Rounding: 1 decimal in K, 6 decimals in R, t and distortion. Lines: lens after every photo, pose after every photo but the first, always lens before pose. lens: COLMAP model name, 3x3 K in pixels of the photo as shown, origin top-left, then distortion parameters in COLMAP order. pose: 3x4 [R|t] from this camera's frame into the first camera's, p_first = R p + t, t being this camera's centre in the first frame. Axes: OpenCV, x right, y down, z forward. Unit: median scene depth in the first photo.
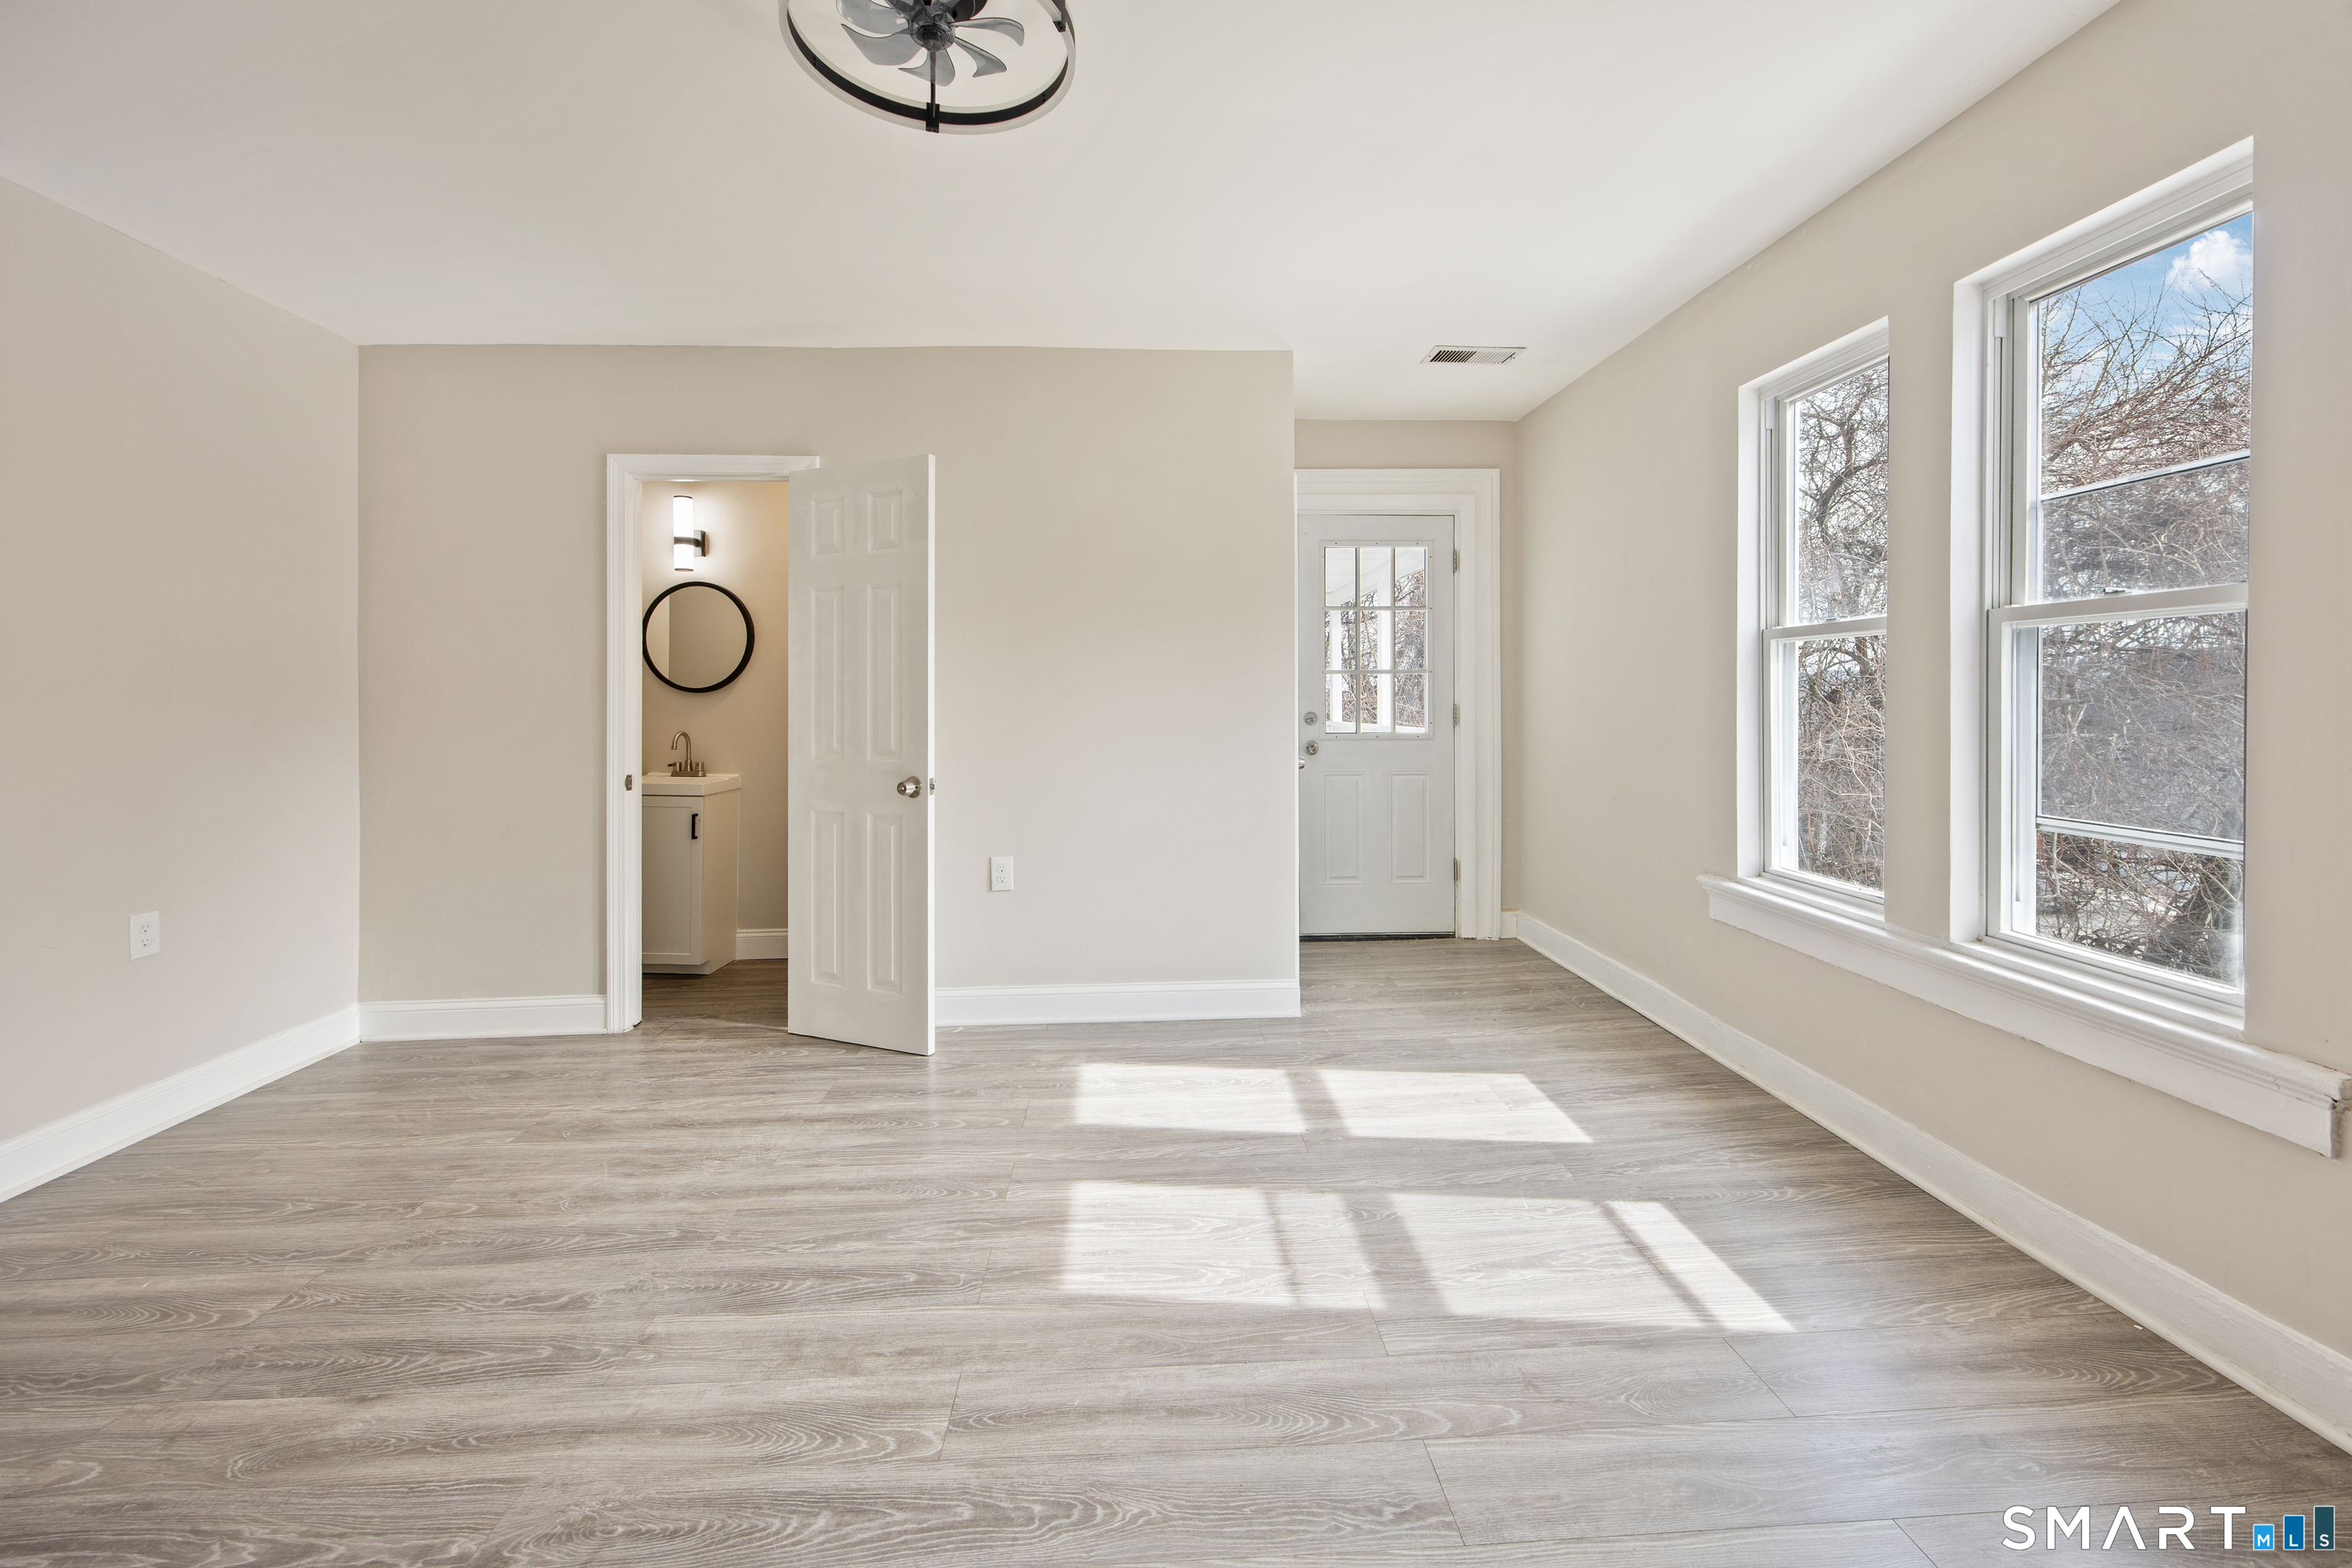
lens RADIAL K [[927.1, 0, 1181.3], [0, 927.1, 772.5], [0, 0, 1]] dist [0.000498, 0.000092]
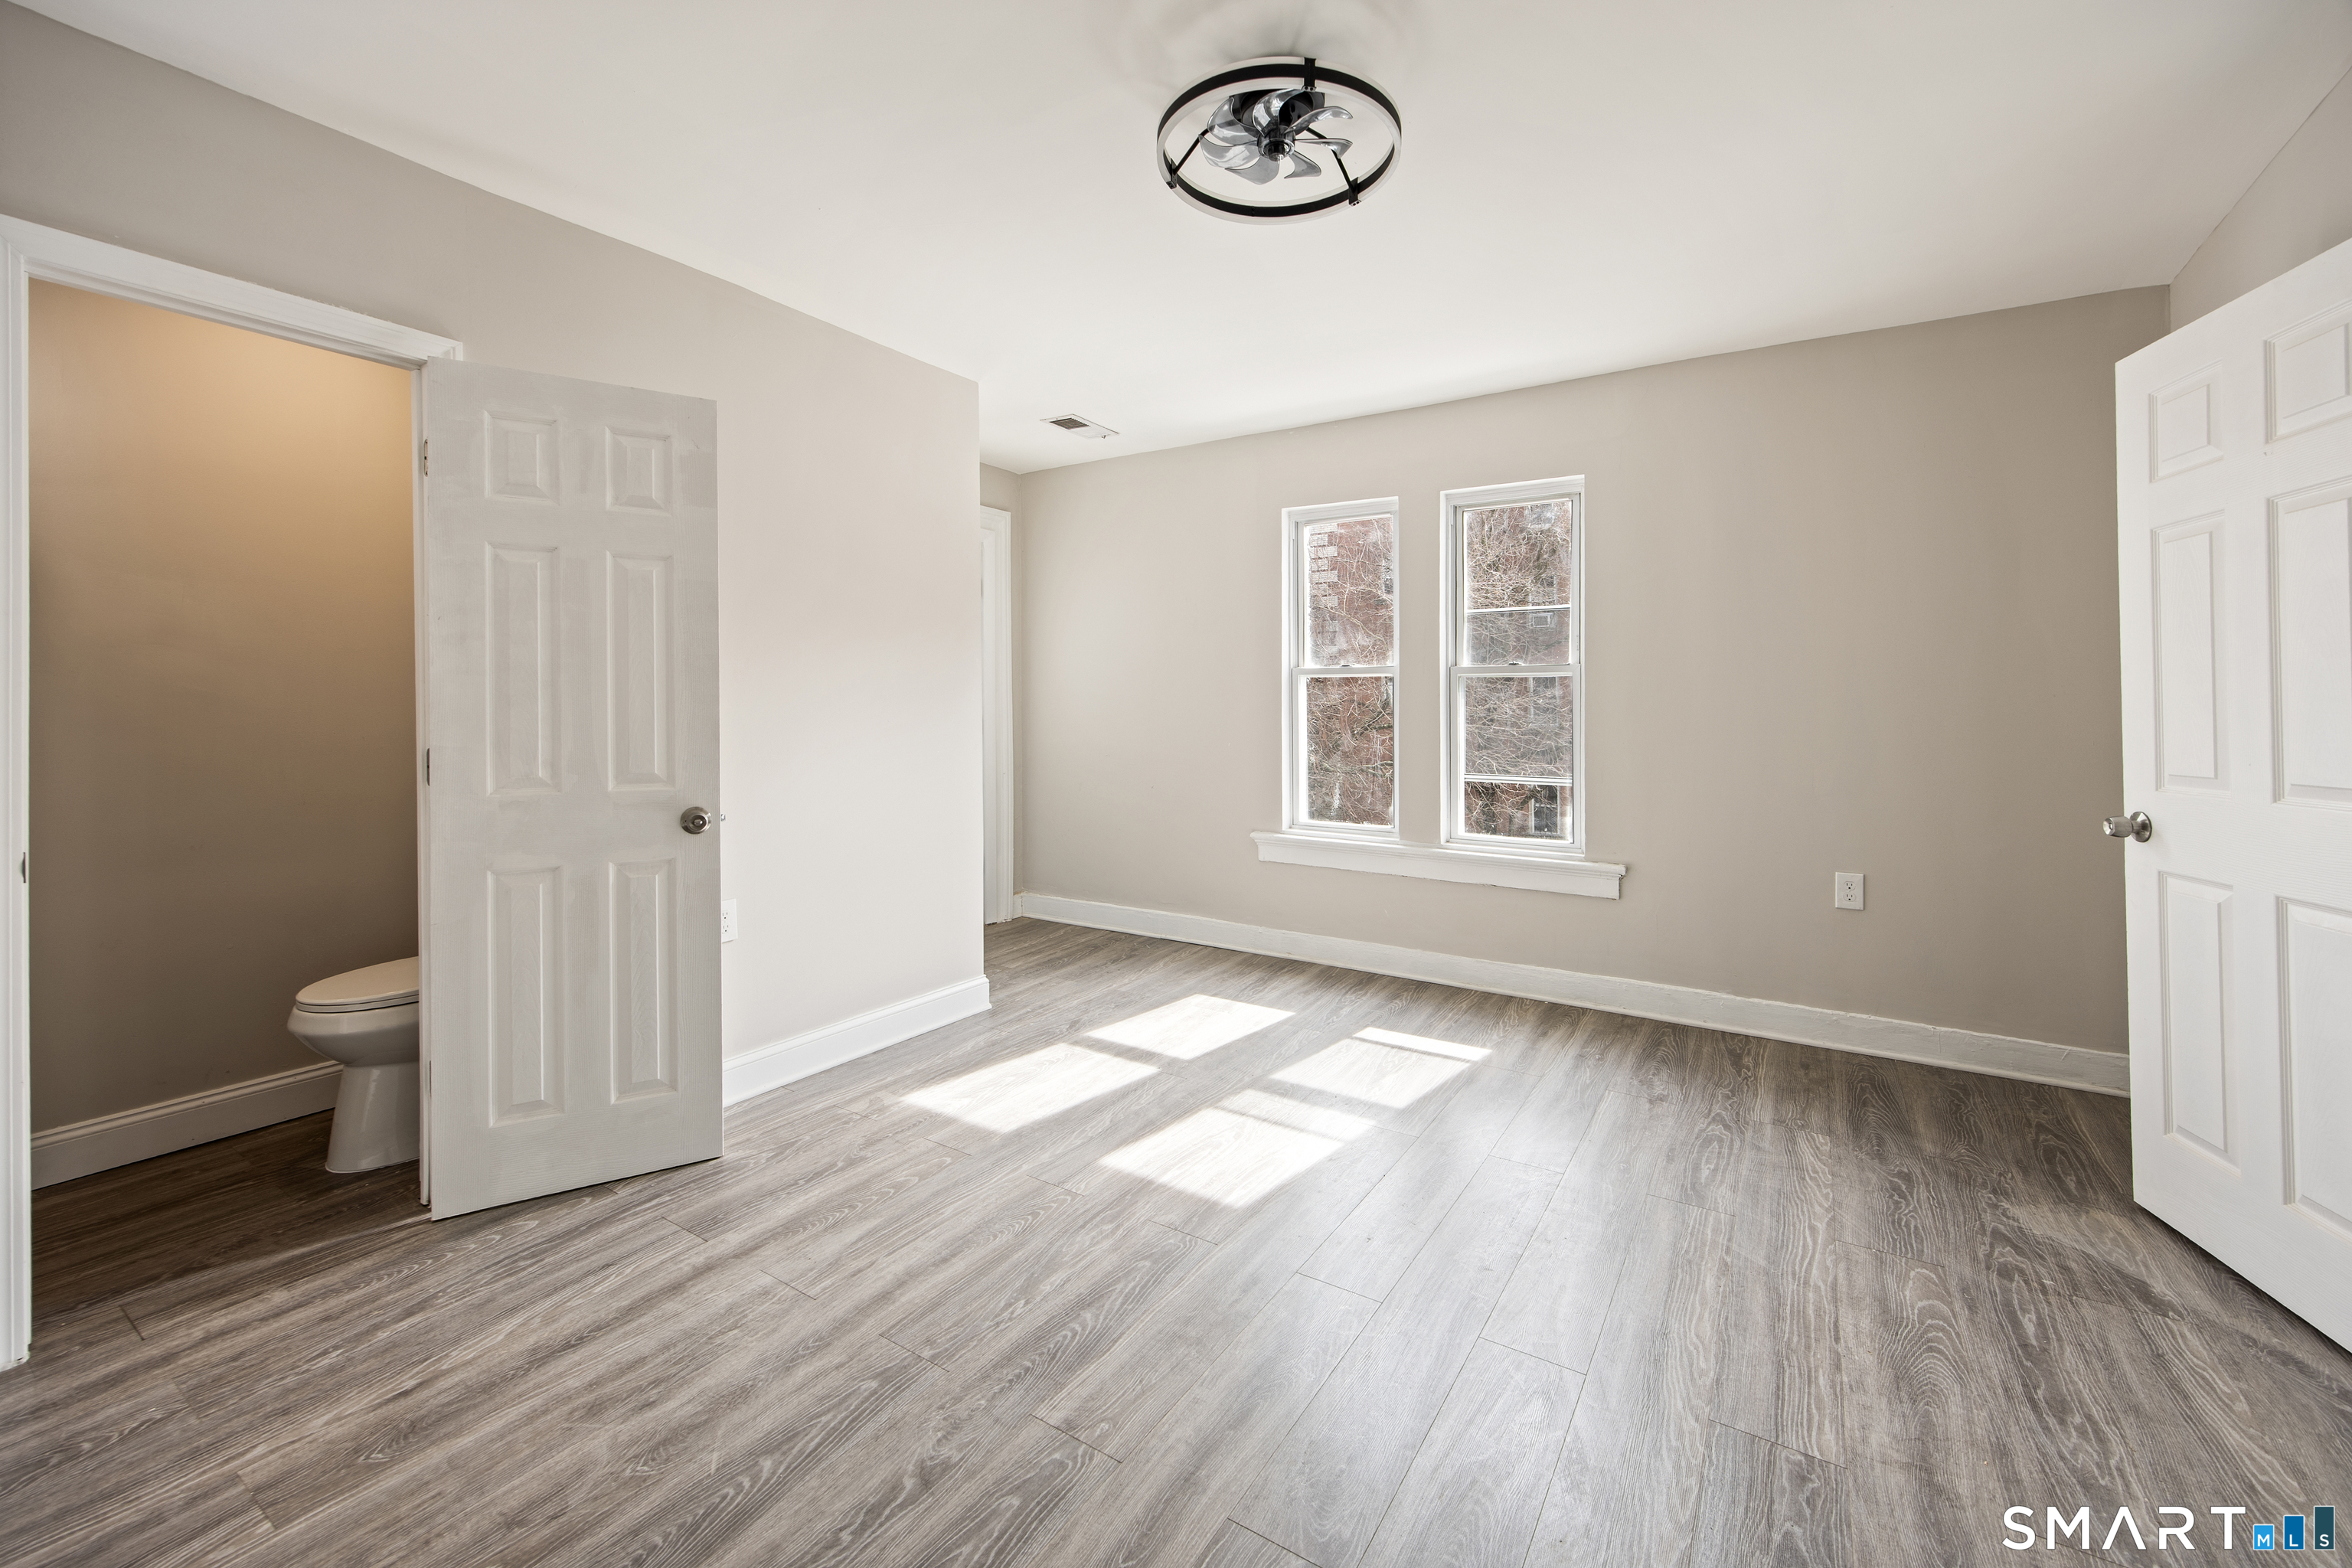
lens RADIAL K [[946.0, 0, 1161.3], [0, 946.0, 785.0], [0, 0, 1]] dist [0.000660, 0.000120]
pose [[0.596576, -0.055979, 0.800602, -0.808454], [0.055100, 0.998068, 0.028728, -0.017918], [-0.800663, 0.026975, 0.598508, 0.241852]]
